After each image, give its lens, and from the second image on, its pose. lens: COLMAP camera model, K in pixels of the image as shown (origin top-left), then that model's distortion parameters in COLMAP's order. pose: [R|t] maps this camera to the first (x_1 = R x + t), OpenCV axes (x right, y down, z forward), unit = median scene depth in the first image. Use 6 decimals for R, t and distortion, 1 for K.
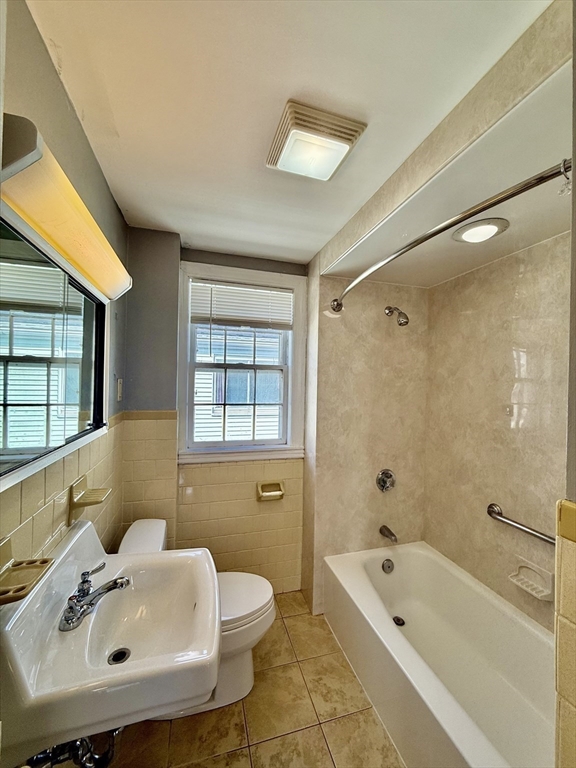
lens RADIAL K [[306.3, 0, 288.2], [0, 306.3, 383.8], [0, 0, 1]] dist [-0.002369, 0.000996]
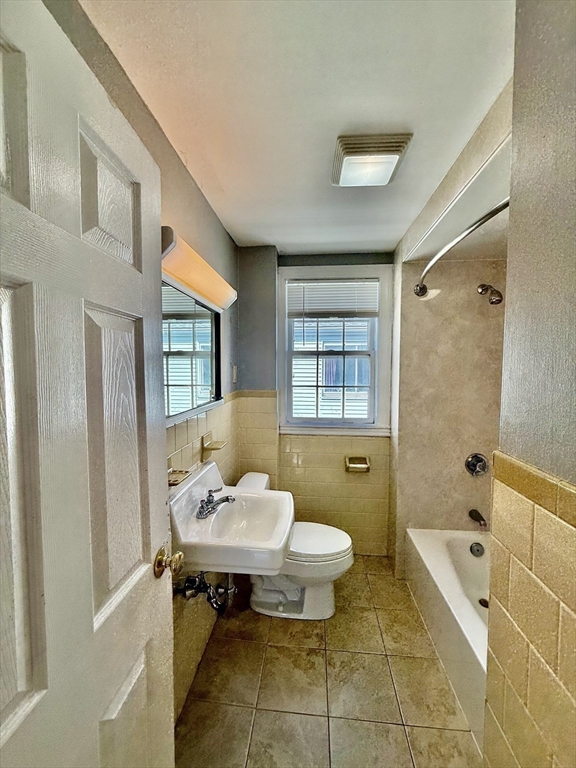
lens RADIAL K [[306.3, 0, 288.8], [0, 306.3, 385.2], [0, 0, 1]] dist [-0.002369, 0.000996]
pose [[0.931551, 0.004336, -0.363584, 0.123355], [0.014827, 0.998644, 0.049898, 0.004012], [0.363308, -0.051873, 0.930224, -0.126439]]
